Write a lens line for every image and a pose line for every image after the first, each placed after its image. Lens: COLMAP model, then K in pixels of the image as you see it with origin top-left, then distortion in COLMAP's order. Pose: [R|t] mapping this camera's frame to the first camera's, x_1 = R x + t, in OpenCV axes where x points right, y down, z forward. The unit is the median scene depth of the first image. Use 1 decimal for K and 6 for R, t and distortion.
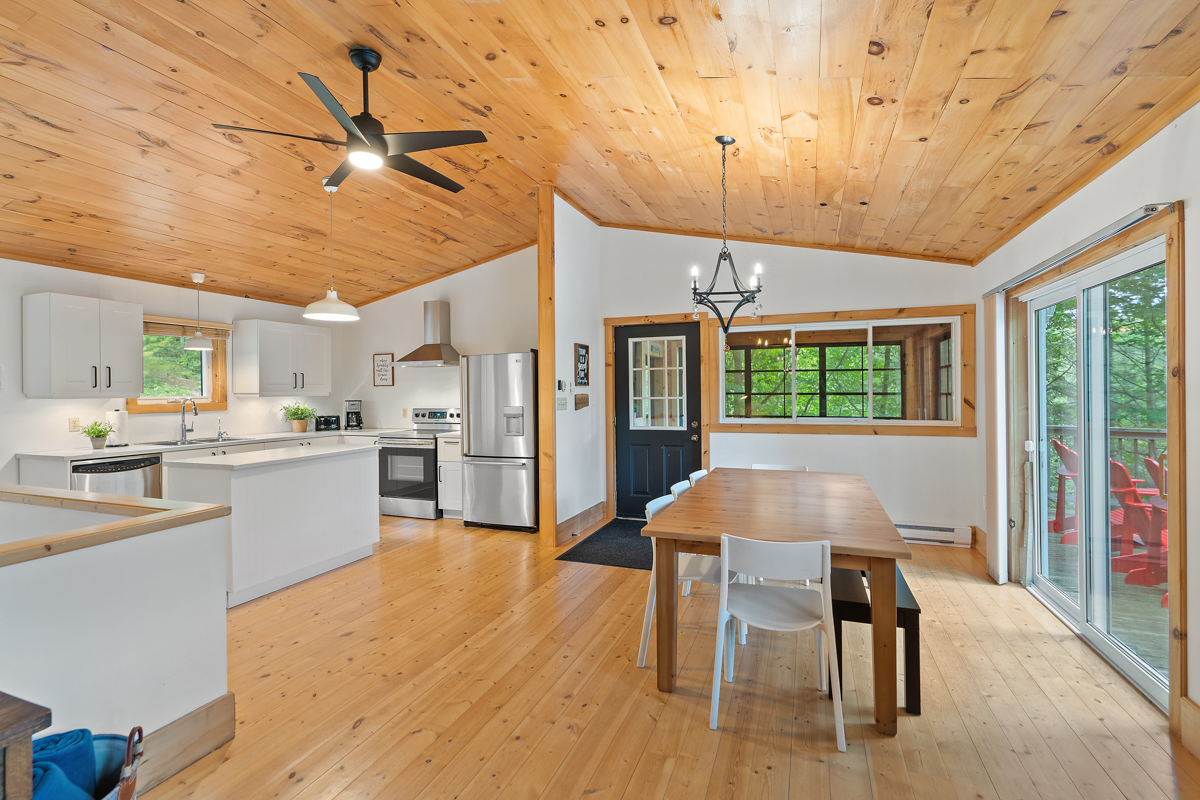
lens RADIAL K [[549.2, 0, 597.9], [0, 549.2, 389.4], [0, 0, 1]] dist [-0.007105, 0.001931]
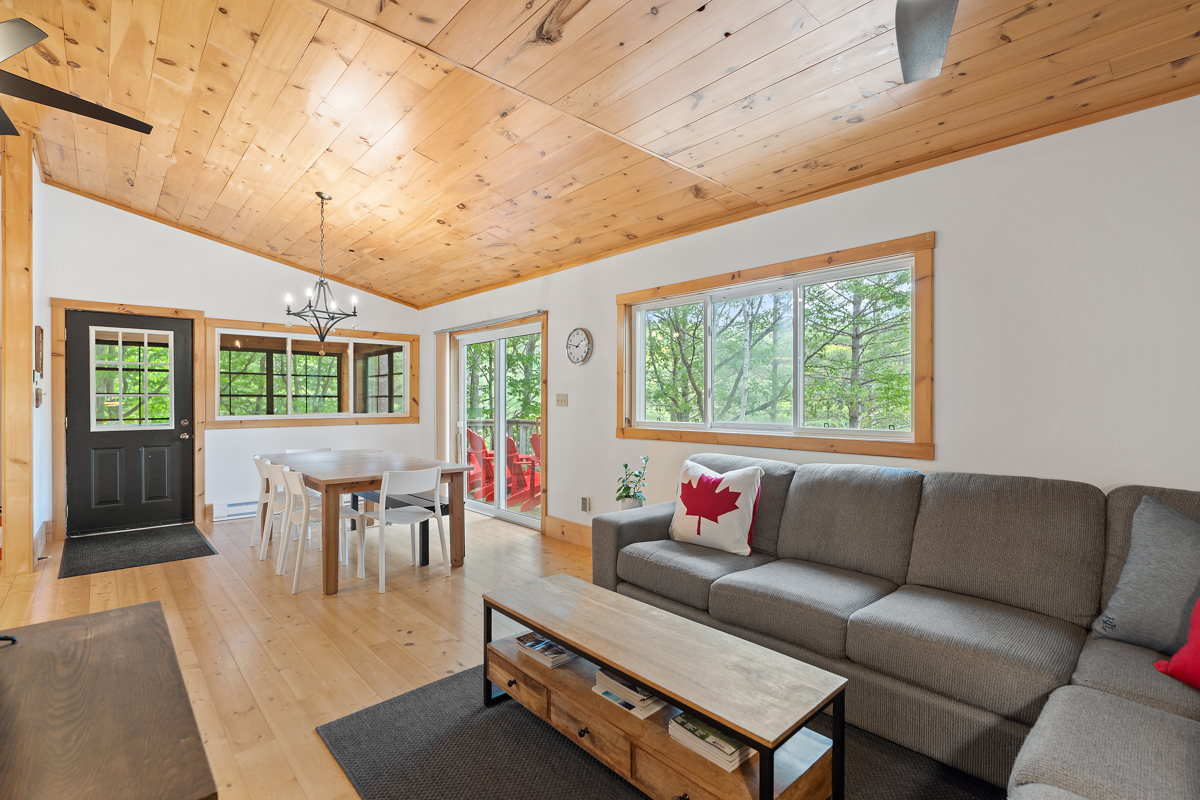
lens RADIAL K [[549.2, 0, 606.6], [0, 549.2, 403.7], [0, 0, 1]] dist [-0.007105, 0.001931]
pose [[0.434743, 0.000058, 0.900555, -0.442074], [-0.005386, 0.999982, 0.002535, 0.027451], [-0.900538, -0.005952, 0.434736, -0.131936]]
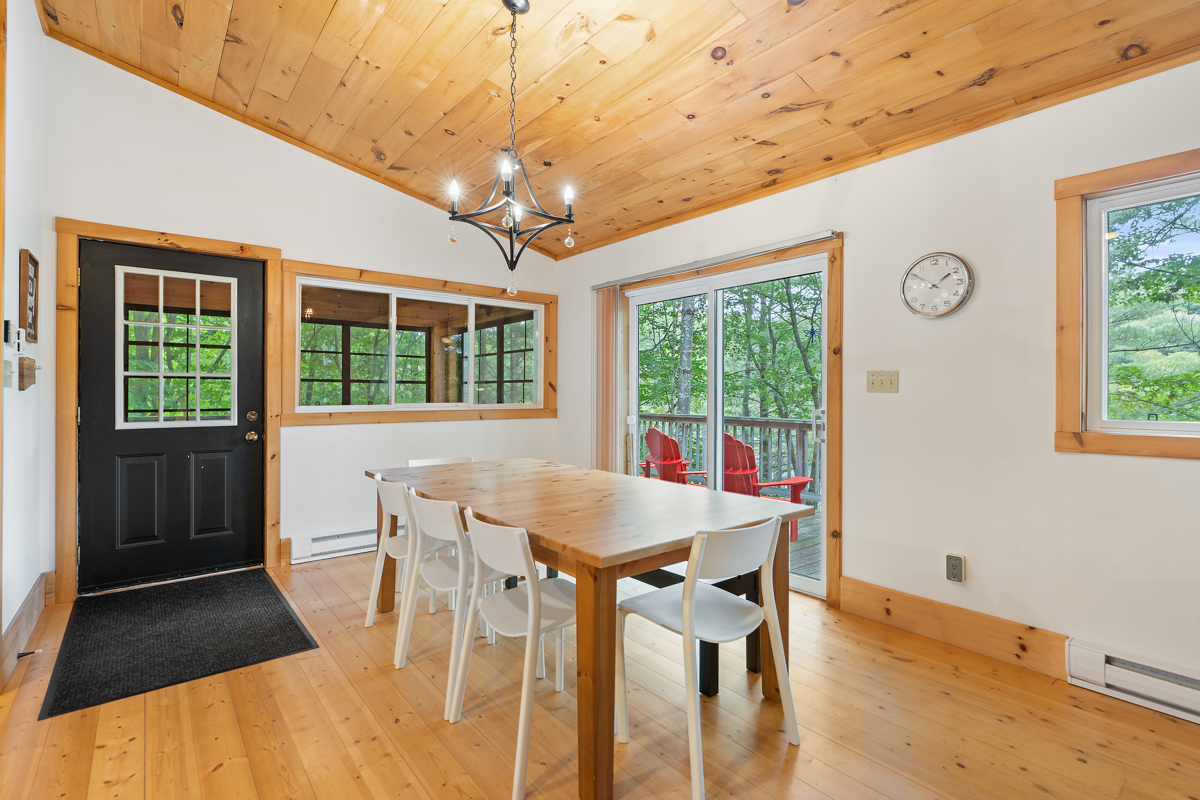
lens RADIAL K [[549.2, 0, 596.3], [0, 549.2, 392.1], [0, 0, 1]] dist [-0.007105, 0.001931]
pose [[0.490299, 0.007287, 0.871524, -0.225922], [-0.008447, 0.999958, -0.003609, 0.040011], [-0.871513, -0.005593, 0.490340, 0.367599]]
